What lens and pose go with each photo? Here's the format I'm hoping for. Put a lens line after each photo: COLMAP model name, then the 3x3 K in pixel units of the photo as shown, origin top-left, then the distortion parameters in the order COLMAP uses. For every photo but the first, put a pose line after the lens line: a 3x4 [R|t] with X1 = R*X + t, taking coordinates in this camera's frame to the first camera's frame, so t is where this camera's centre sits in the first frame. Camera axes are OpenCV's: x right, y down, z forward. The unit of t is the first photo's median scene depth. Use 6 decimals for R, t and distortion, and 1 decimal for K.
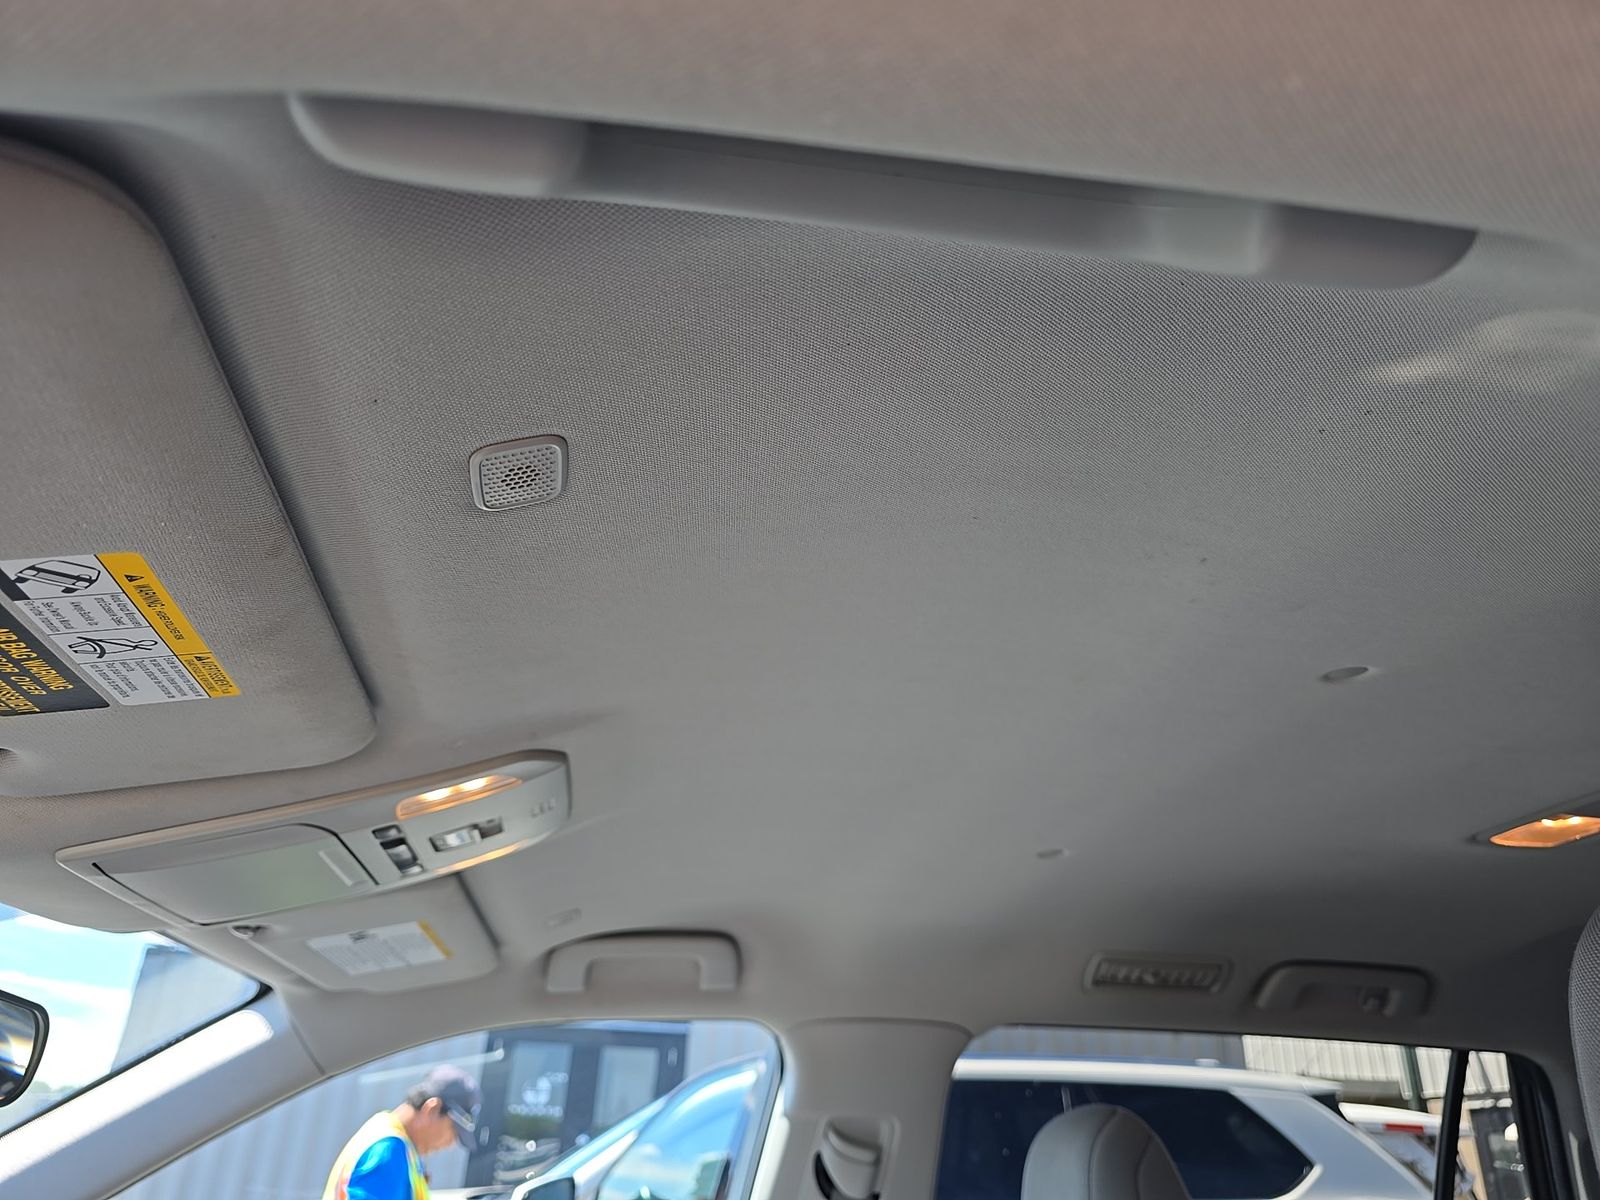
lens RADIAL K [[1067.5, 0, 800.0], [0, 1067.5, 600.0], [0, 0, 1]] dist [-0.006403, -0.005325]
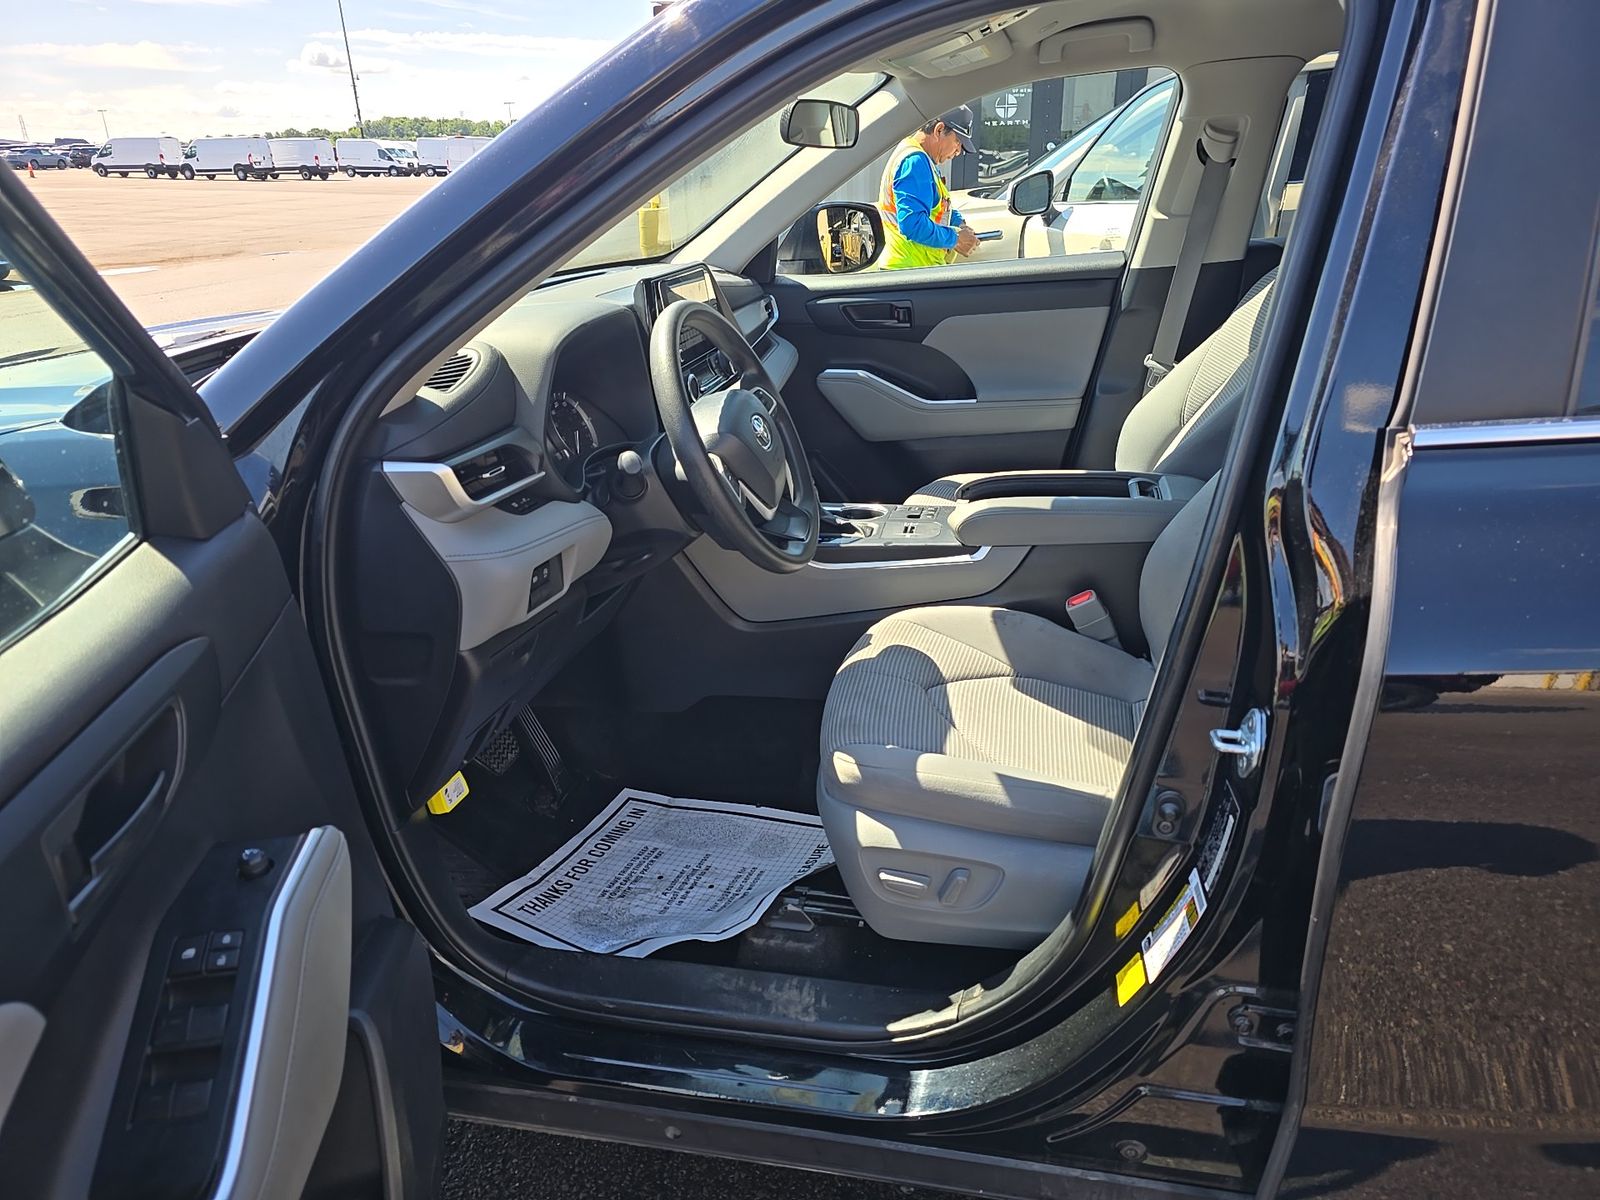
lens RADIAL K [[1067.5, 0, 800.0], [0, 1067.5, 600.0], [0, 0, 1]] dist [-0.006403, -0.005325]
pose [[0.922224, 0.085486, -0.377088, 0.058320], [0.232942, 0.655567, 0.718311, -0.169321], [0.308612, -0.750283, 0.584666, -0.341372]]
